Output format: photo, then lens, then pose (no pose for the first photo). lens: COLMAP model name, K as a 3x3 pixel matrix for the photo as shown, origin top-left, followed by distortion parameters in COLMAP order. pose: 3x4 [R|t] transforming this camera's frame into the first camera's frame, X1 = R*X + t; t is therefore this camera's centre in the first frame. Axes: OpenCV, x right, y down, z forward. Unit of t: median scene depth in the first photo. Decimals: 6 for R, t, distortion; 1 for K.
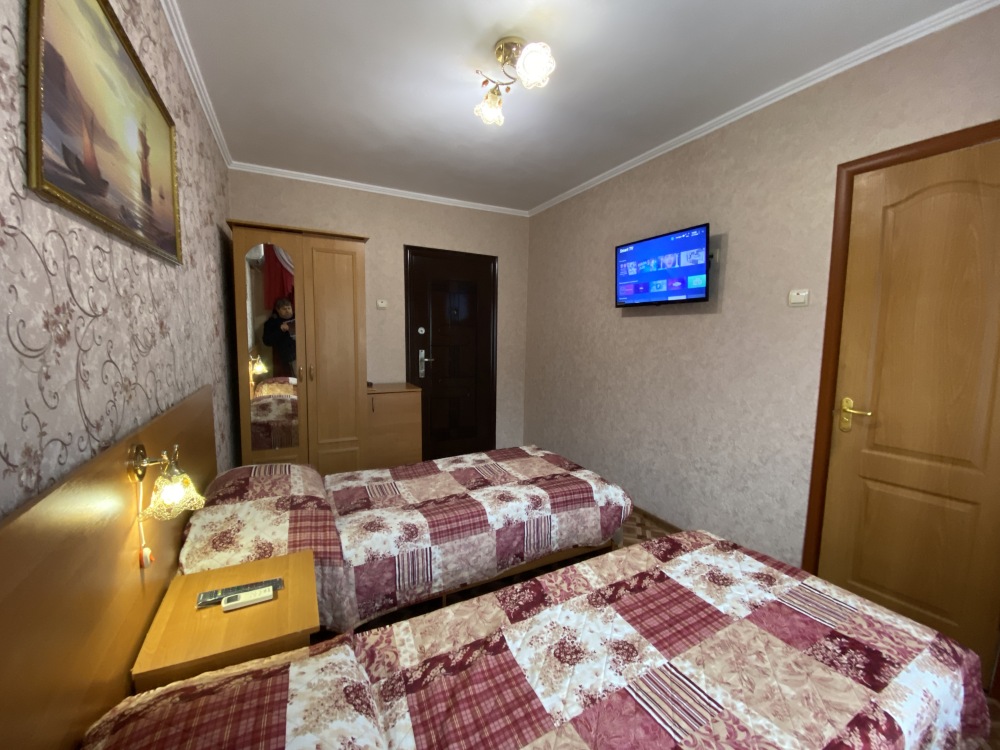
lens RADIAL K [[399.9, 0, 500.0], [0, 399.9, 375.0], [0, 0, 1]] dist [0.001644, -0.012841]
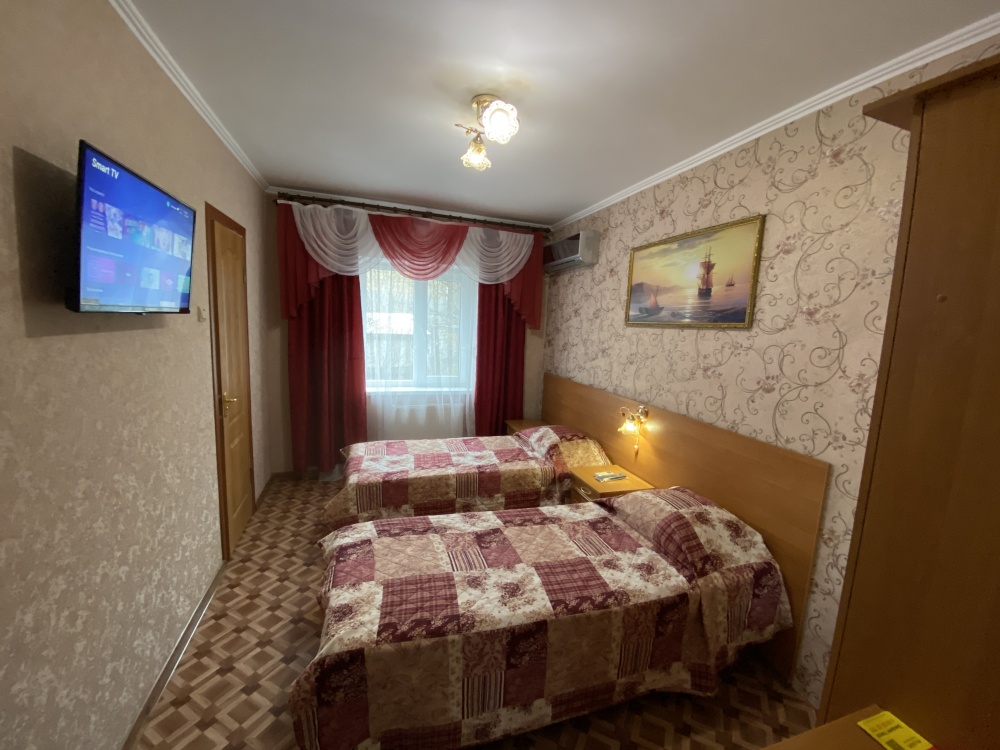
lens RADIAL K [[399.9, 0, 500.0], [0, 399.9, 375.0], [0, 0, 1]] dist [0.001644, -0.012841]
pose [[-0.984913, -0.081422, 0.152701, -0.195962], [-0.043788, 0.970940, 0.235285, -0.310336], [-0.167421, 0.225049, -0.959856, 1.875734]]
